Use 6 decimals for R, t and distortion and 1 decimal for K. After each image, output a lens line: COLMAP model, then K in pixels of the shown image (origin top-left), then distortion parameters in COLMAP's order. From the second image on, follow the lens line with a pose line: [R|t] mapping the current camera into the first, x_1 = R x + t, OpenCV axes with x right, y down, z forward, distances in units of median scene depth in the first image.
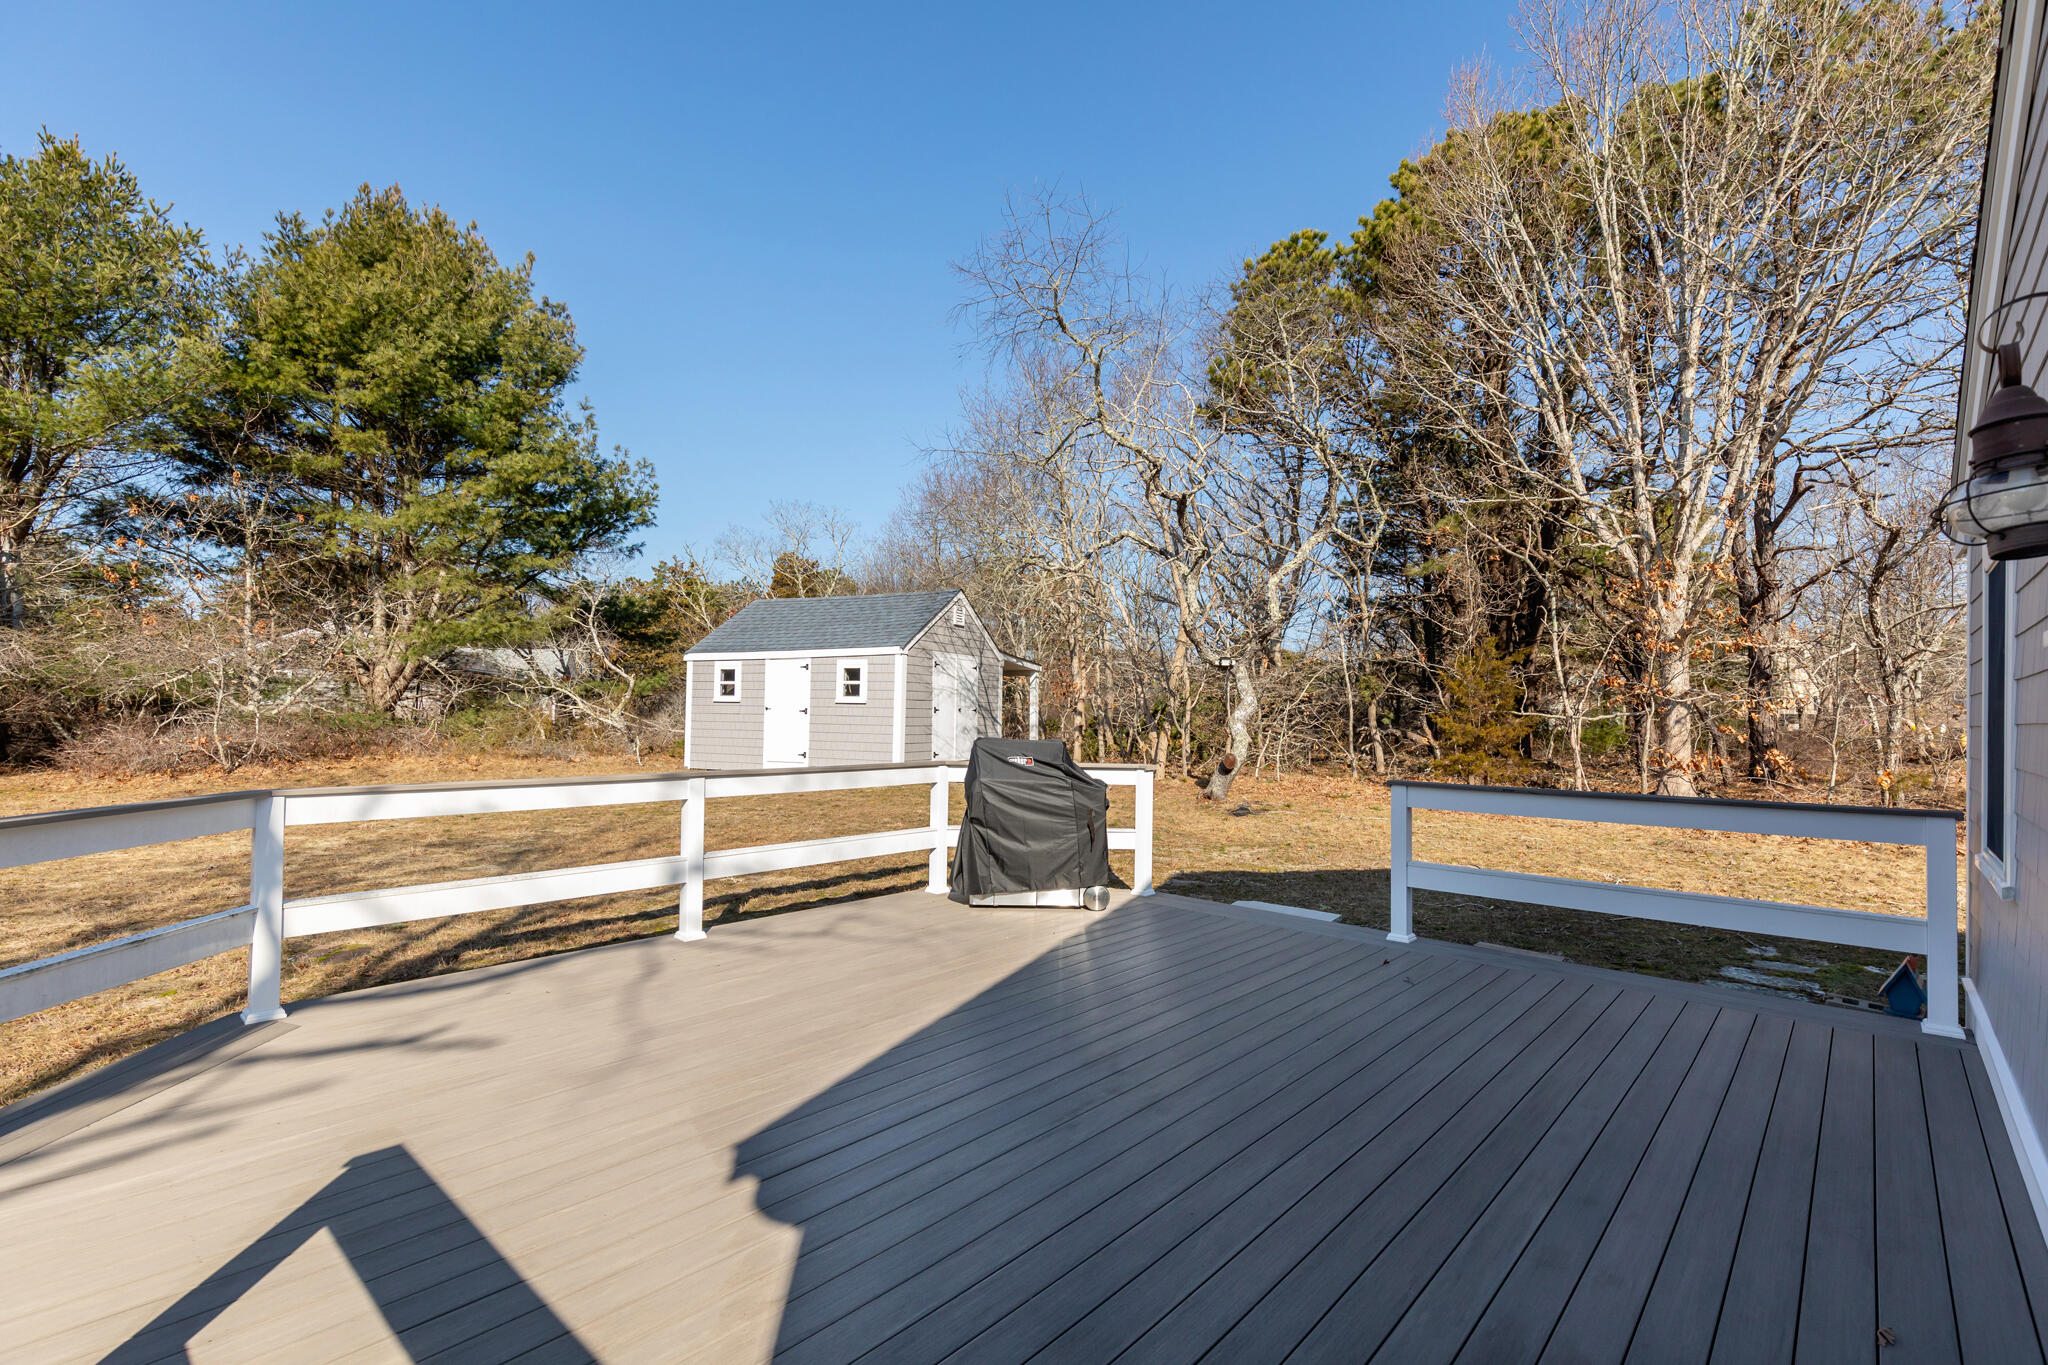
lens RADIAL K [[933.8, 0, 1037.7], [0, 933.8, 693.0], [0, 0, 1]] dist [0.007396, 0.000008]
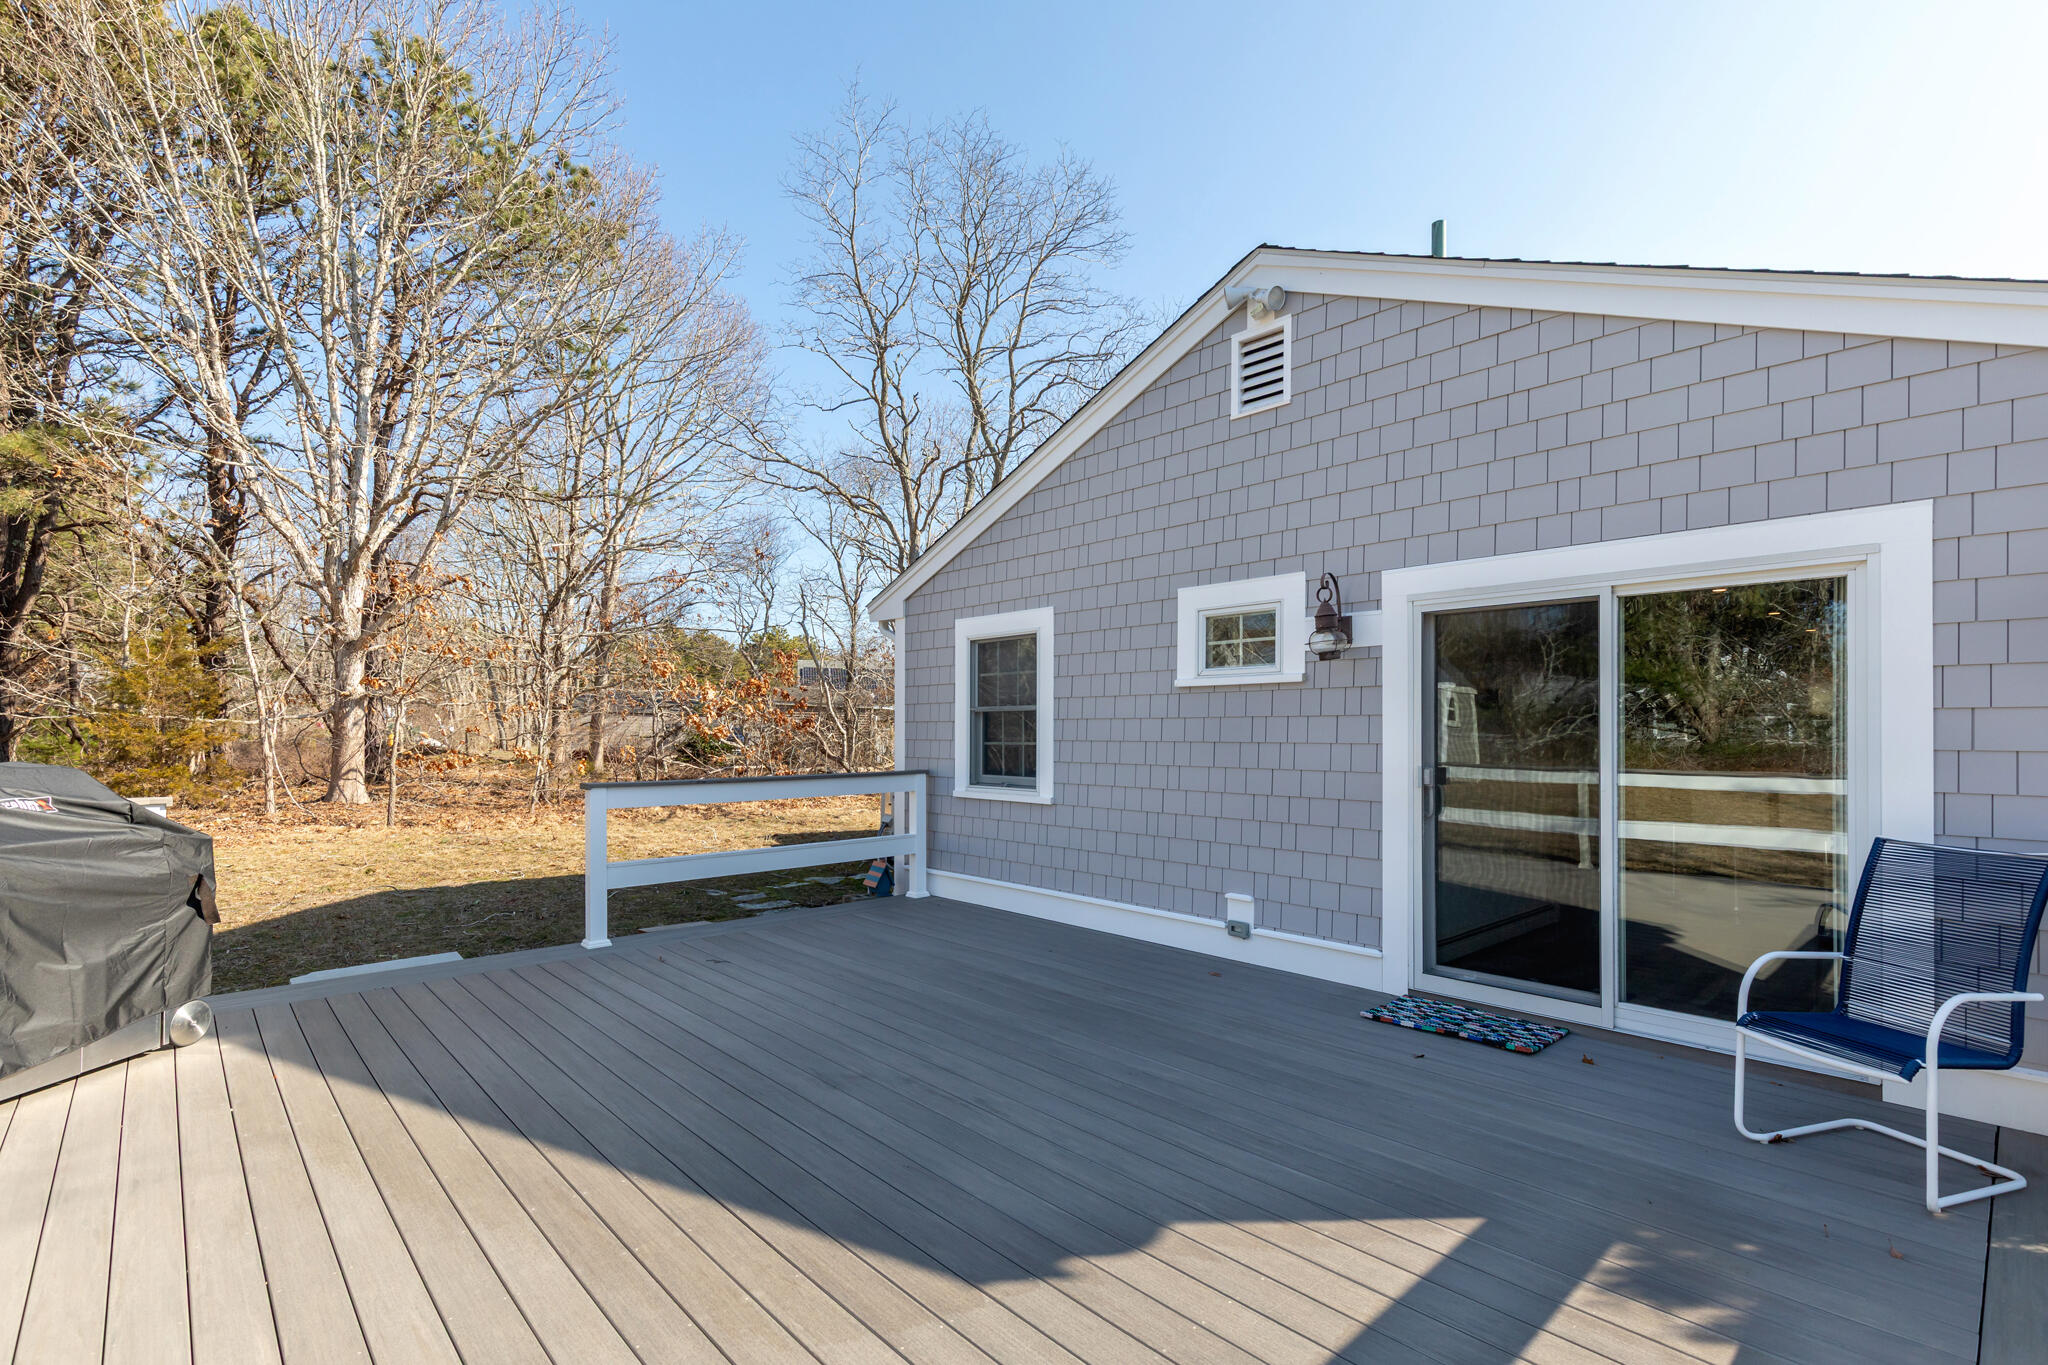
lens RADIAL K [[933.8, 0, 1035.6], [0, 933.8, 718.5], [0, 0, 1]] dist [0.007396, 0.000008]
pose [[0.087677, -0.003986, 0.996141, -0.555799], [-0.019895, 0.999786, 0.005752, 0.011274], [-0.995950, -0.020322, 0.087578, 0.465896]]
